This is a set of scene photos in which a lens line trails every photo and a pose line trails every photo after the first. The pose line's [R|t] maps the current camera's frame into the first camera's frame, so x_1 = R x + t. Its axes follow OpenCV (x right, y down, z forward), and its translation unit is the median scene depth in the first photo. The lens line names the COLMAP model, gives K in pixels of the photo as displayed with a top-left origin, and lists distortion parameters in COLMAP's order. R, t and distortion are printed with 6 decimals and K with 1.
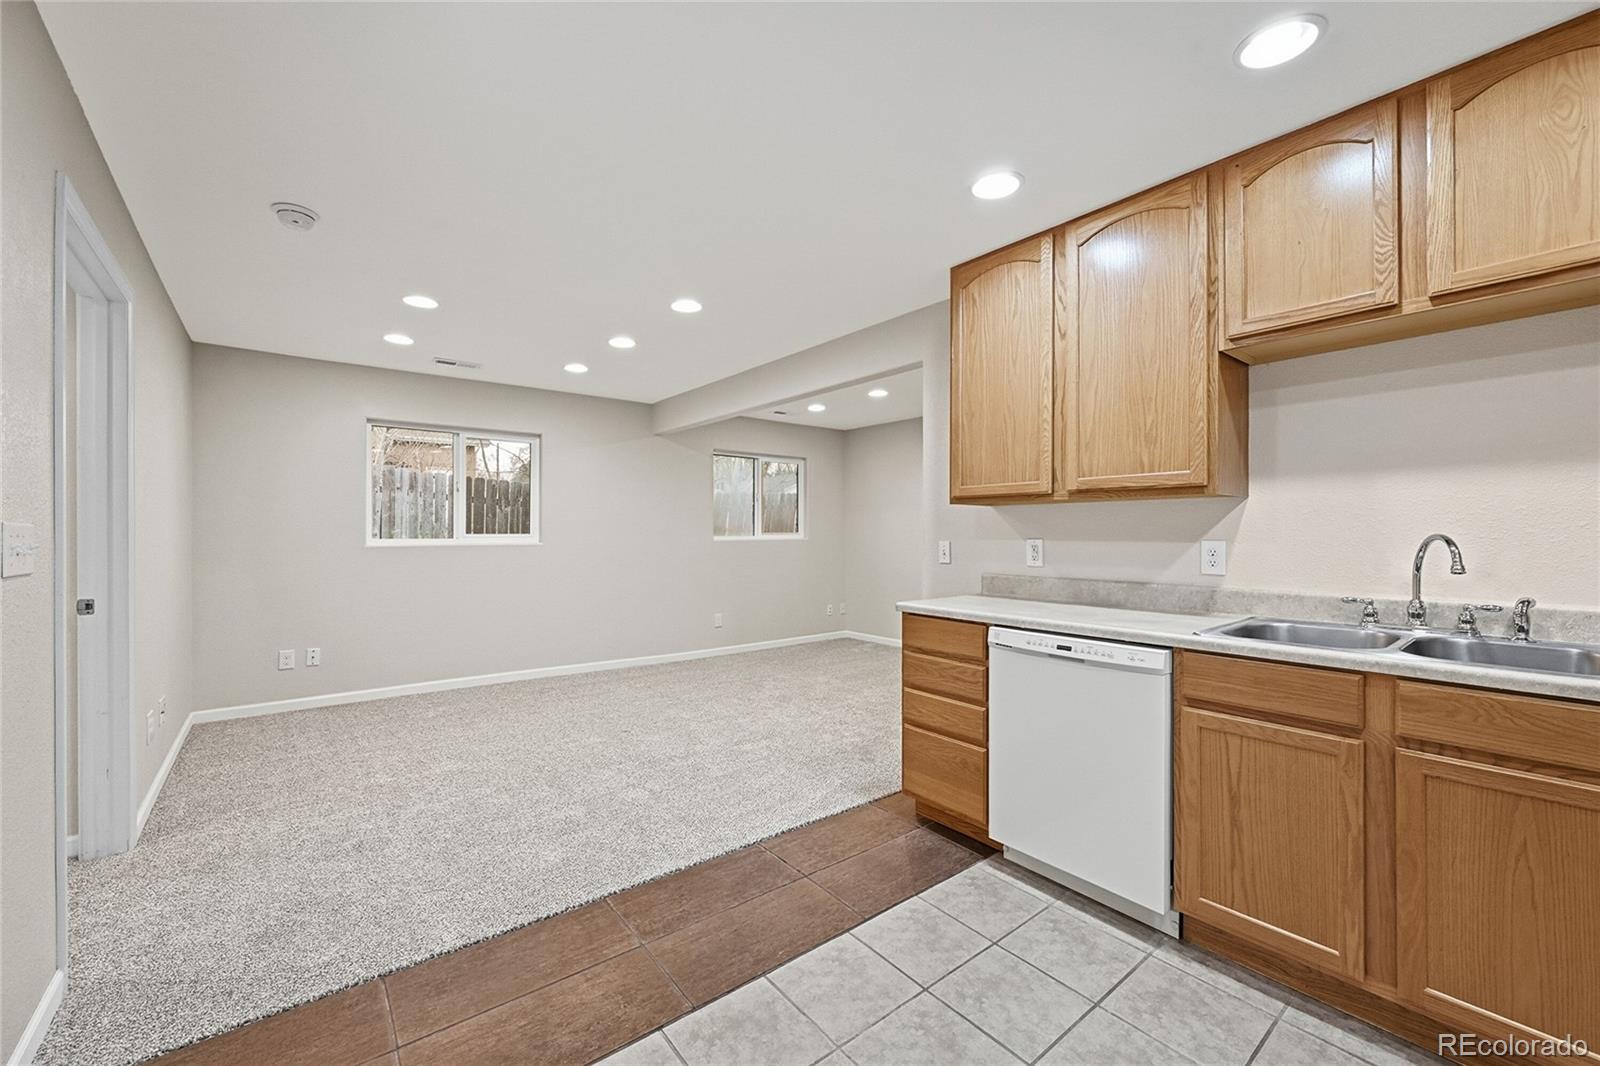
lens RADIAL K [[637.5, 0, 804.6], [0, 637.5, 531.2], [0, 0, 1]] dist [0.002278, 0.000586]
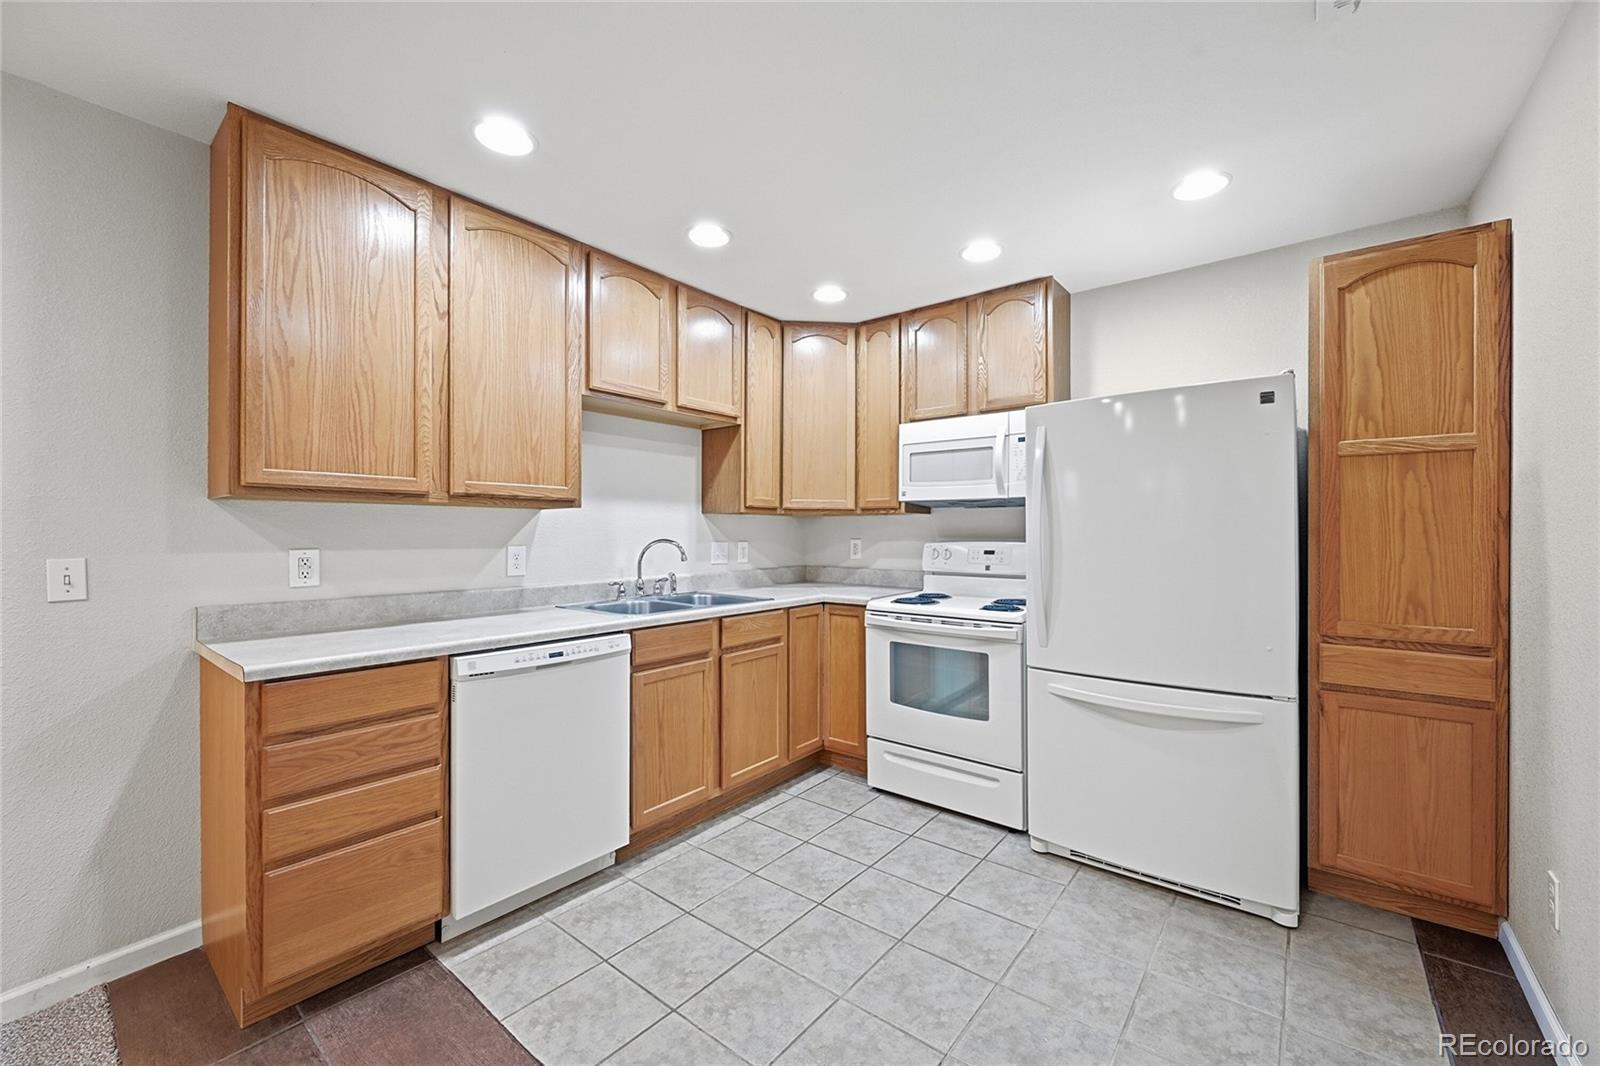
lens RADIAL K [[637.5, 0, 805.2], [0, 637.5, 533.7], [0, 0, 1]] dist [0.002278, 0.000586]
pose [[-0.214104, 0.000805, 0.976811, -0.598072], [-0.001822, 0.999998, -0.001224, -0.007063], [-0.976809, -0.002042, -0.214102, 0.752128]]
